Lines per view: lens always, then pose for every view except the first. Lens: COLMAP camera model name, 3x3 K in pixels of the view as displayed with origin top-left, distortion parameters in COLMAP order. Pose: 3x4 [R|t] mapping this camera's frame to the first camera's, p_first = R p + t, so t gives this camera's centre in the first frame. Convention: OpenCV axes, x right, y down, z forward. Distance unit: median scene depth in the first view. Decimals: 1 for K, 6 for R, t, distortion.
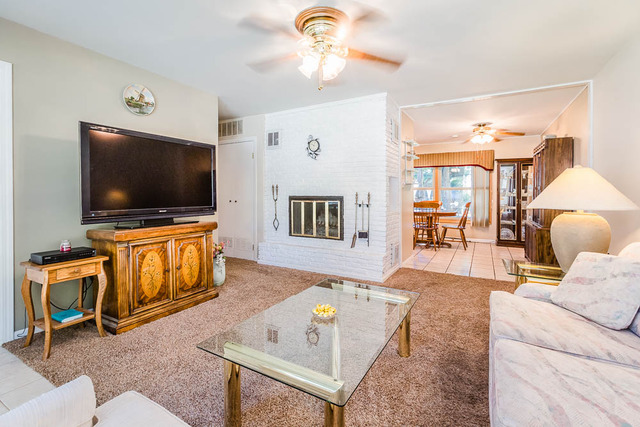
lens RADIAL K [[292.5, 0, 323.9], [0, 292.5, 190.1], [0, 0, 1]] dist [-0.005070, -0.000784]
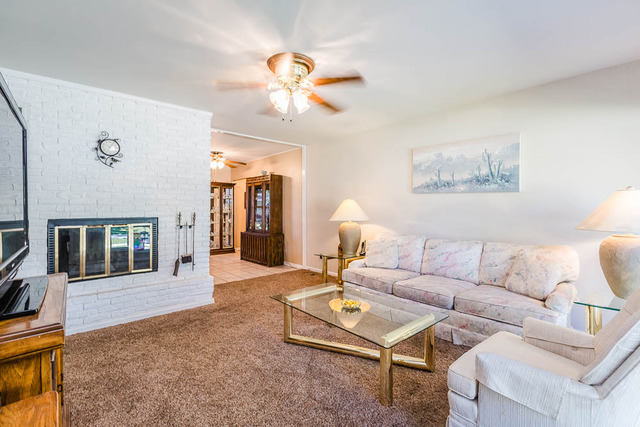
lens RADIAL K [[292.5, 0, 321.8], [0, 292.5, 212.4], [0, 0, 1]] dist [-0.005070, -0.000784]
pose [[0.352473, -0.009983, 0.935769, -0.536985], [0.001994, 0.999949, 0.009917, 0.000515], [-0.935820, -0.001629, 0.352475, 0.277395]]
